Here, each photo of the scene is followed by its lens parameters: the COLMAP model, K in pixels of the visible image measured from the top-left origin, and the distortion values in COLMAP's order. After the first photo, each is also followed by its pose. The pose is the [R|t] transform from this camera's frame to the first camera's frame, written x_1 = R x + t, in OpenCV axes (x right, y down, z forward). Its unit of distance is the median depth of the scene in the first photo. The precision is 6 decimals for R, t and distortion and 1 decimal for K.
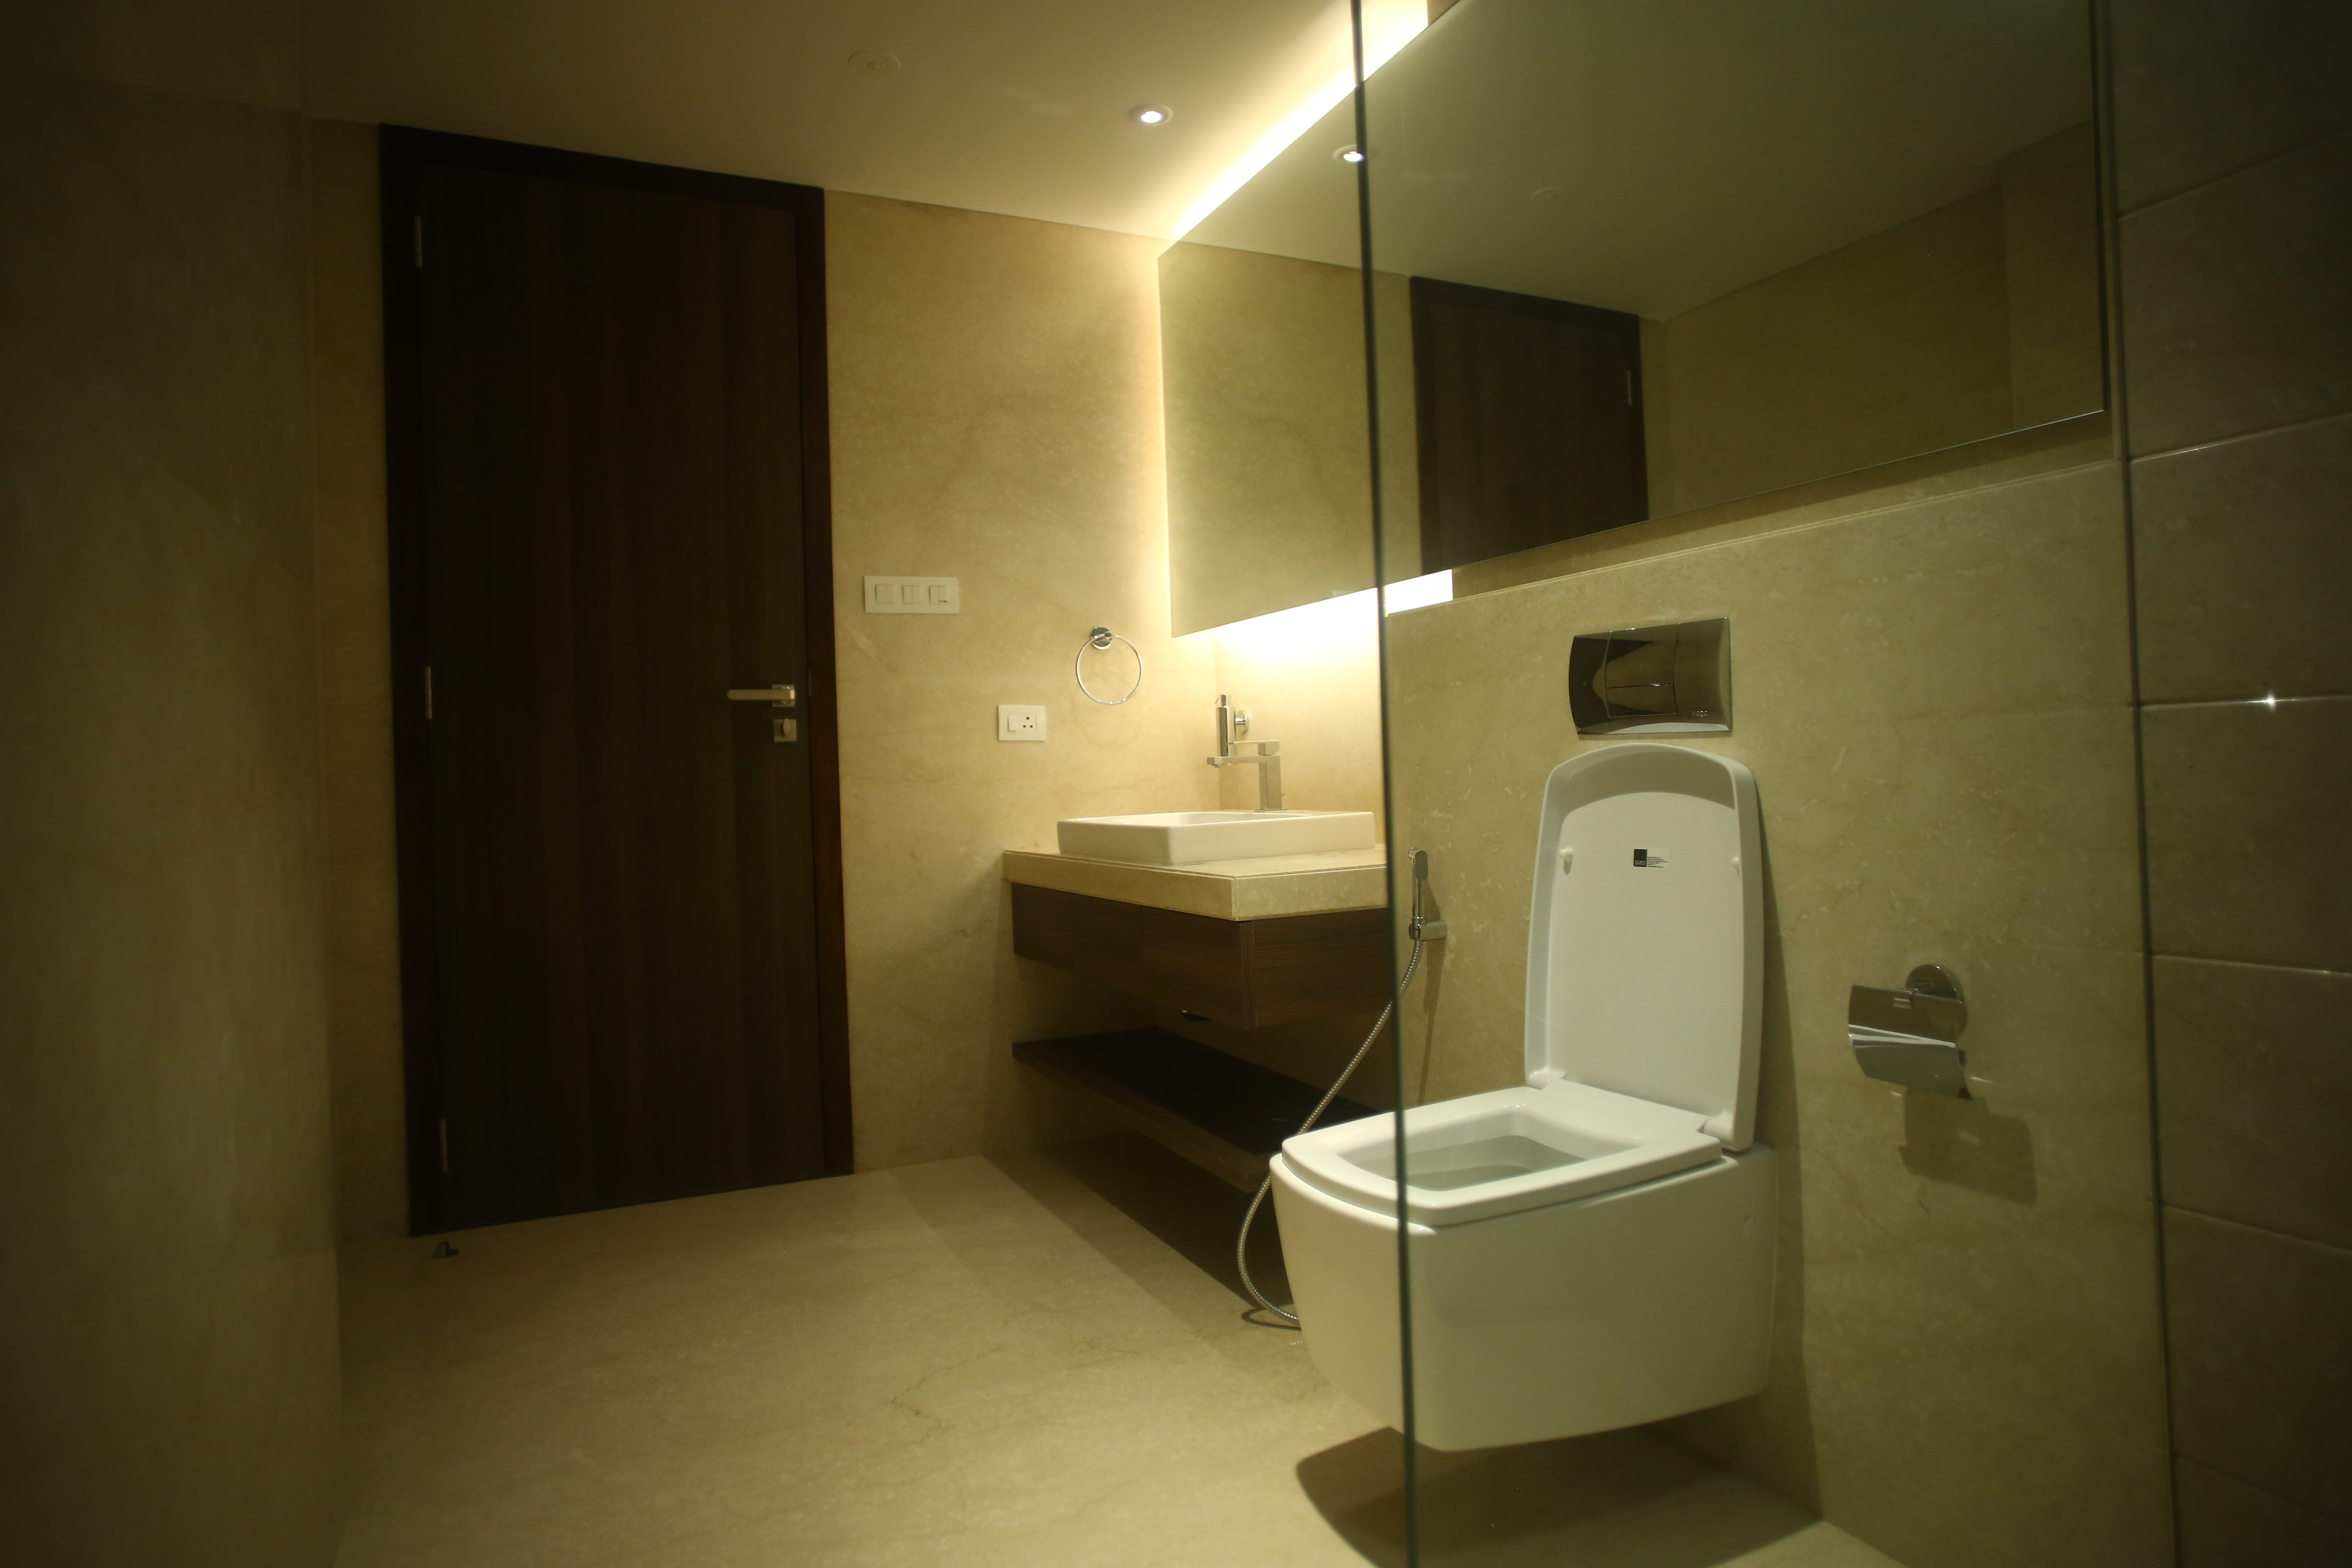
lens RADIAL K [[1330.1, 0, 1174.8], [0, 1330.1, 771.8], [0, 0, 1]] dist [-0.072159, 0.048025]
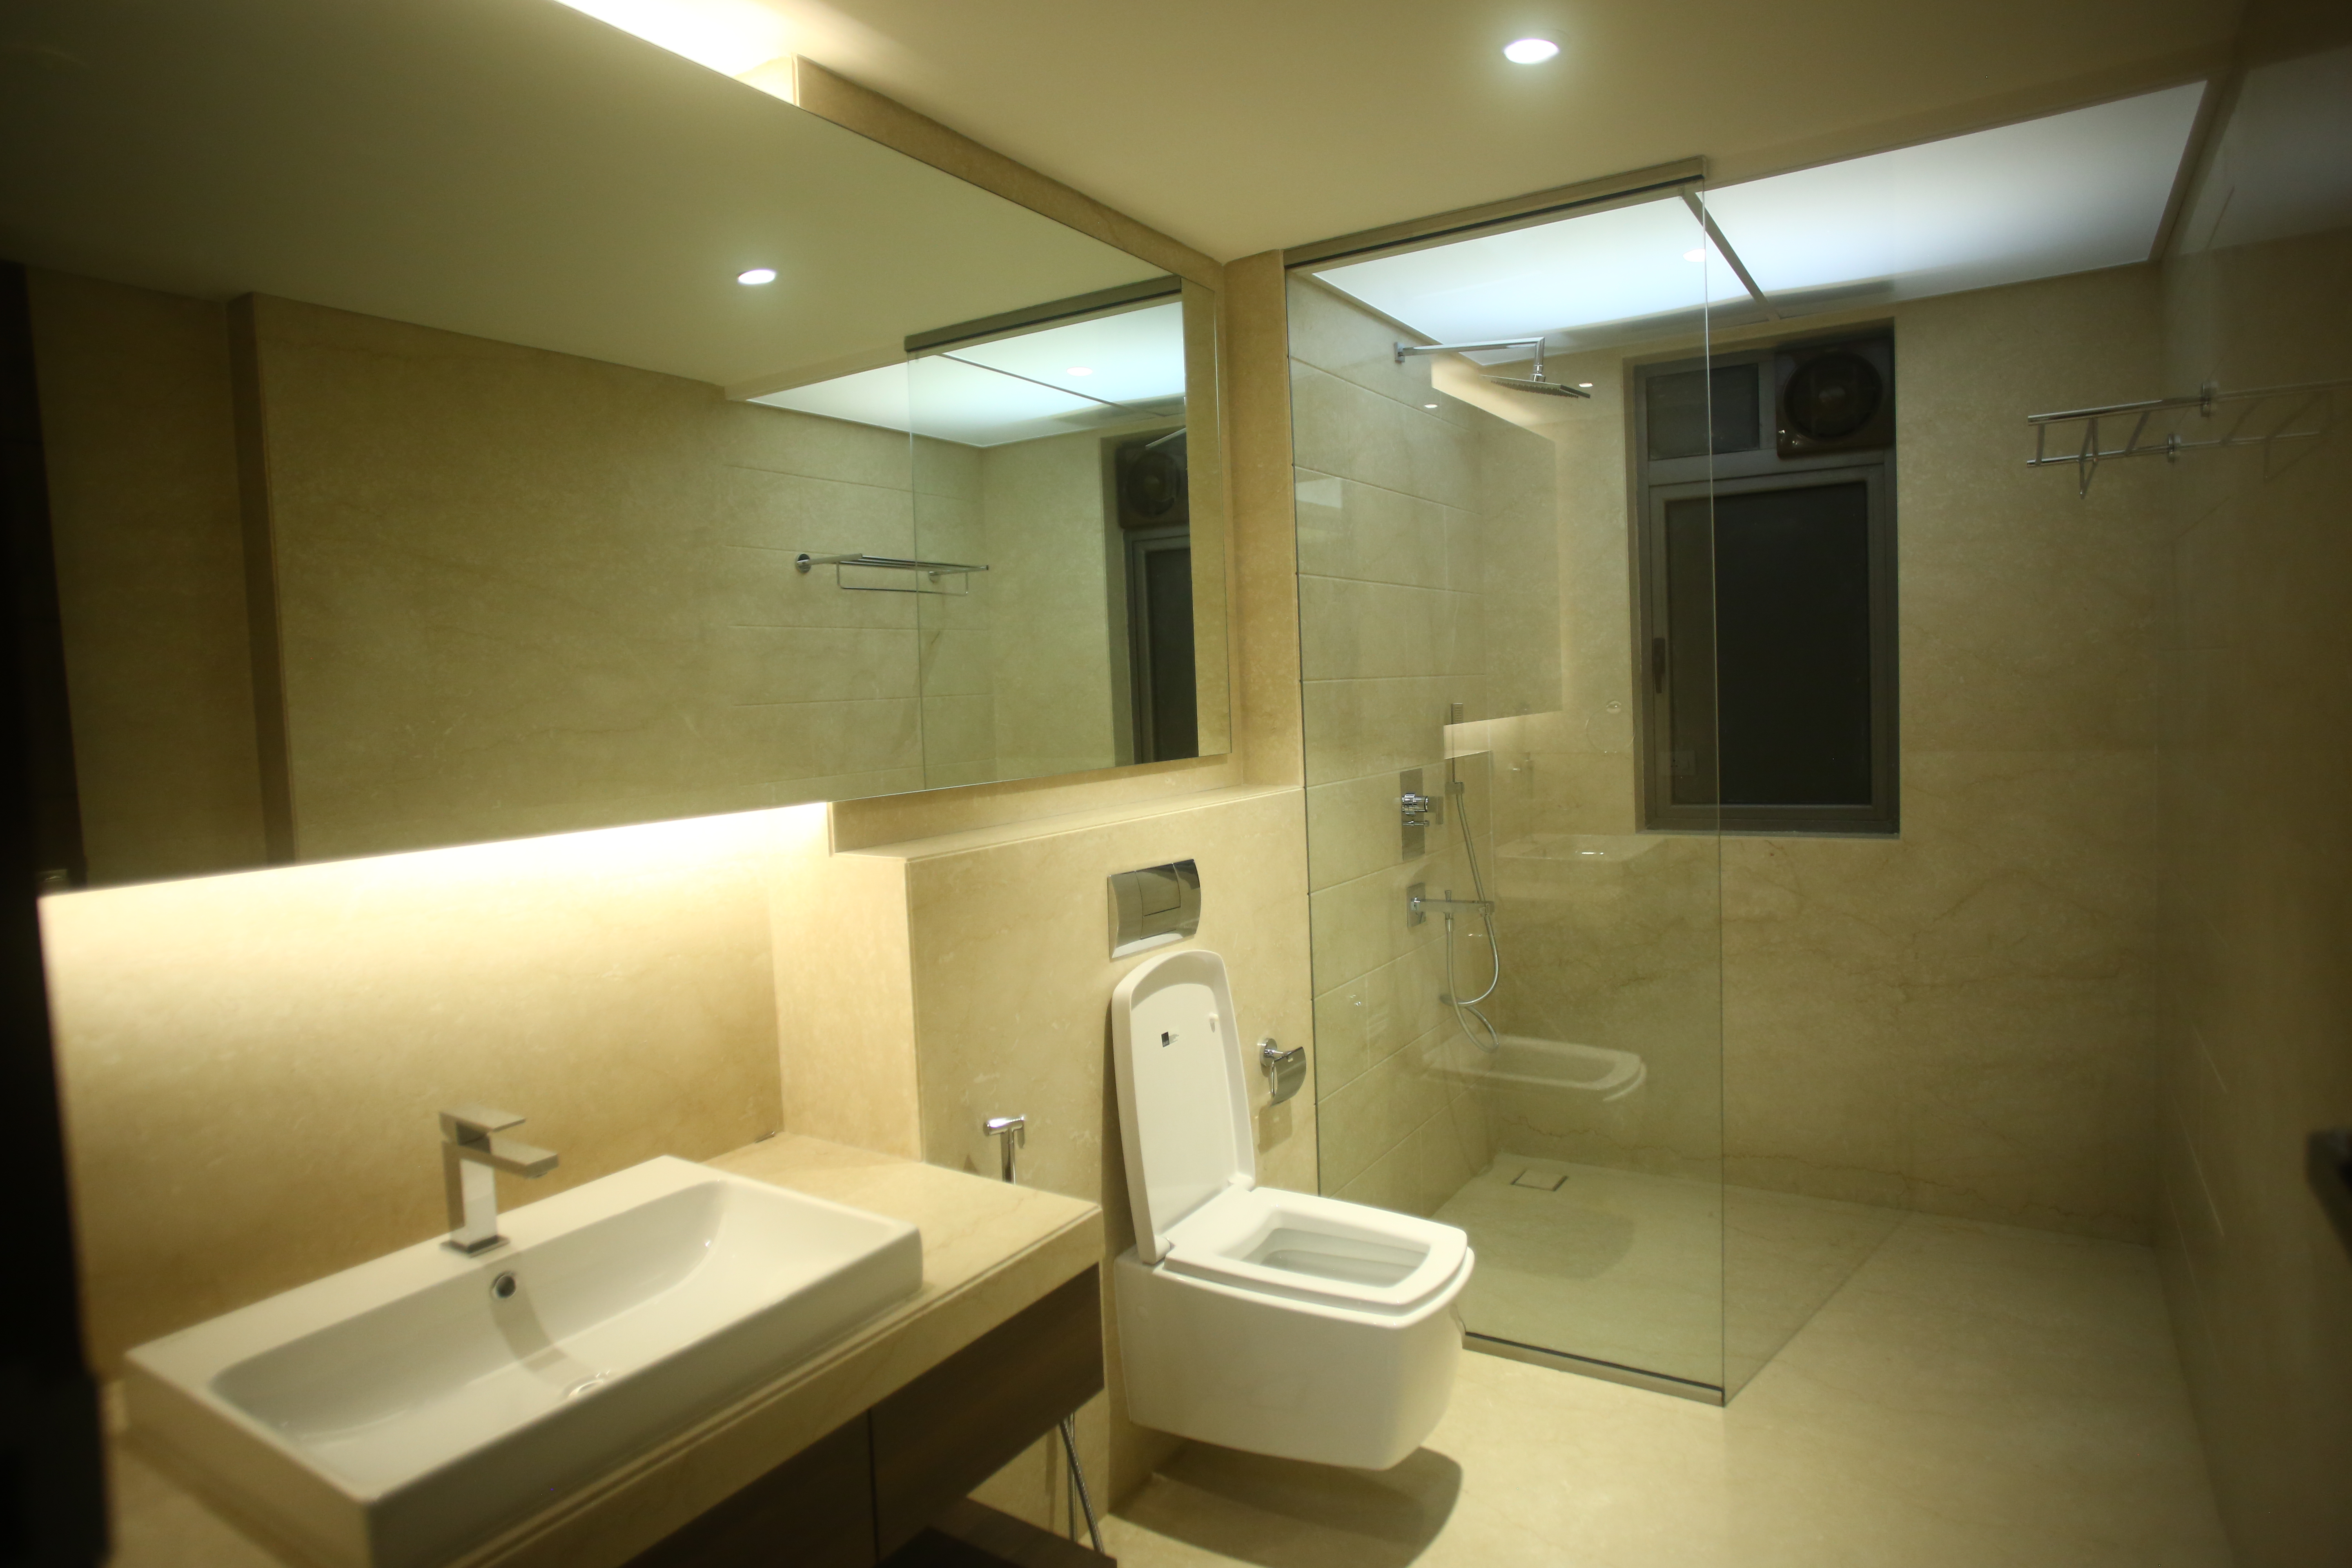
lens RADIAL K [[1330.1, 0, 1174.8], [0, 1330.1, 771.8], [0, 0, 1]] dist [-0.072159, 0.048025]
pose [[-0.528183, -0.022868, 0.848823, -0.833562], [0.031231, 0.998438, 0.046333, -0.282818], [-0.848556, 0.050982, -0.526643, 1.788932]]
